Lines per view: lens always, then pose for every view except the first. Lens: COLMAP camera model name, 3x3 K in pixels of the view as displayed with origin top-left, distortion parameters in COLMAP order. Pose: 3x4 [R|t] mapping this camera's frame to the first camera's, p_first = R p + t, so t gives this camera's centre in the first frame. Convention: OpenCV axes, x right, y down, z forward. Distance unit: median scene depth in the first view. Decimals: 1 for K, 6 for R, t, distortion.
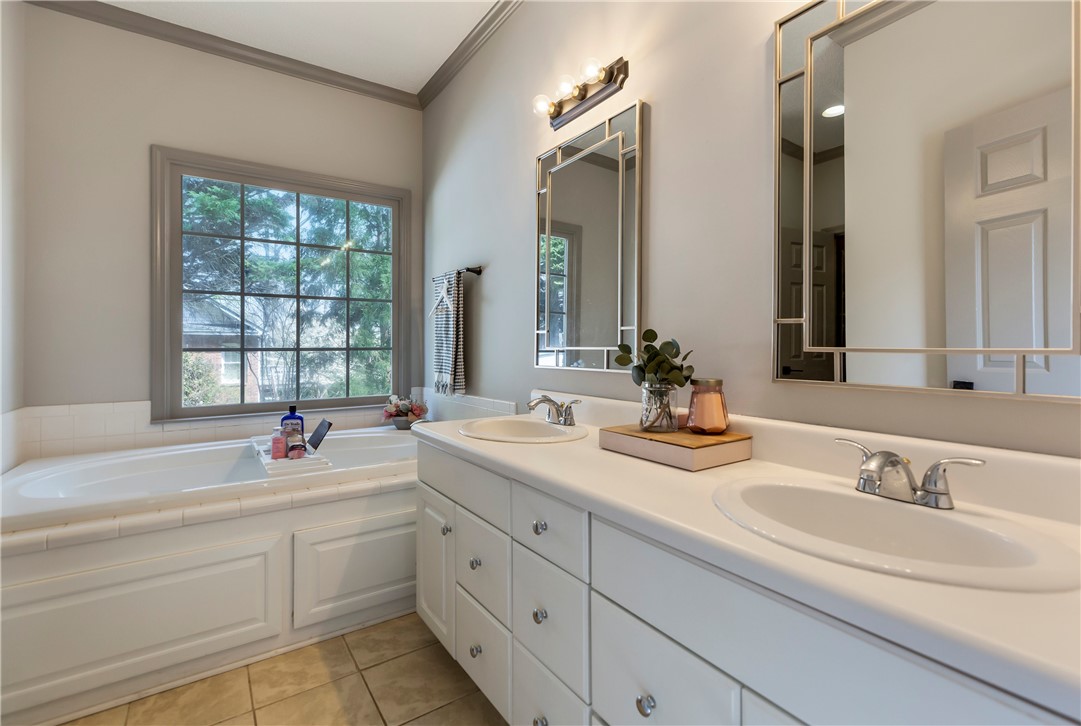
lens RADIAL K [[491.3, 0, 540.9], [0, 491.3, 353.1], [0, 0, 1]] dist [0.002618, -0.000306]
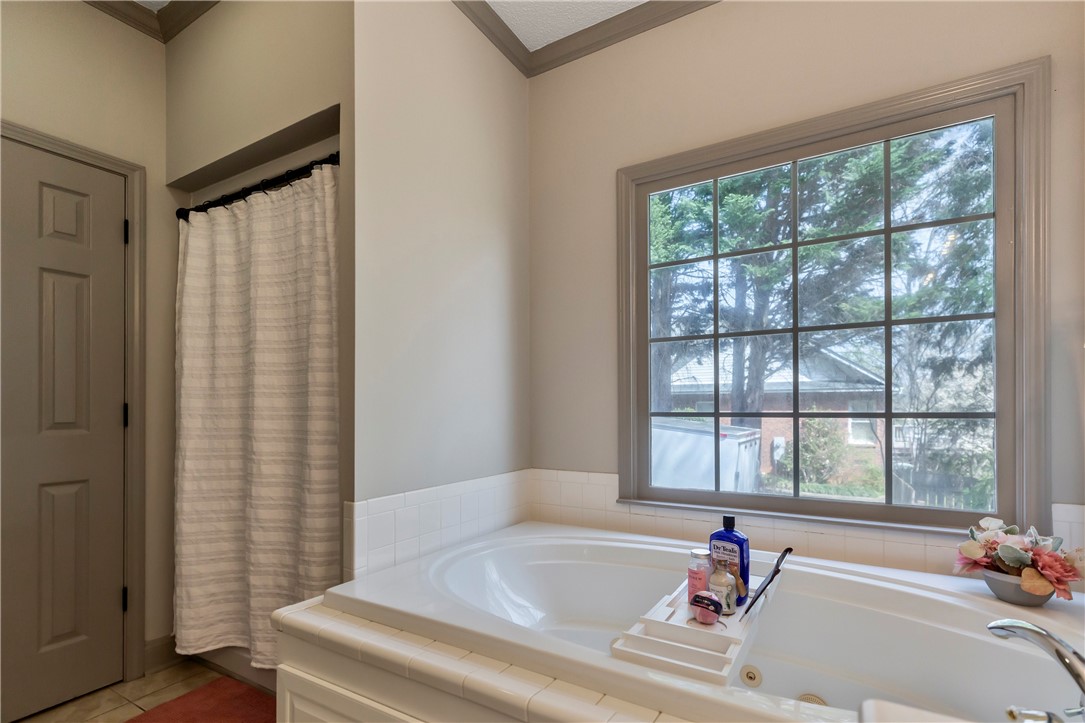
lens RADIAL K [[511.3, 0, 552.8], [0, 511.3, 404.1], [0, 0, 1]] dist [0.003340, 0.000338]
pose [[0.424255, -0.000771, -0.905542, -0.040198], [-0.009069, 0.999946, -0.005100, -0.015269], [0.905497, 0.010376, 0.424225, 0.441667]]
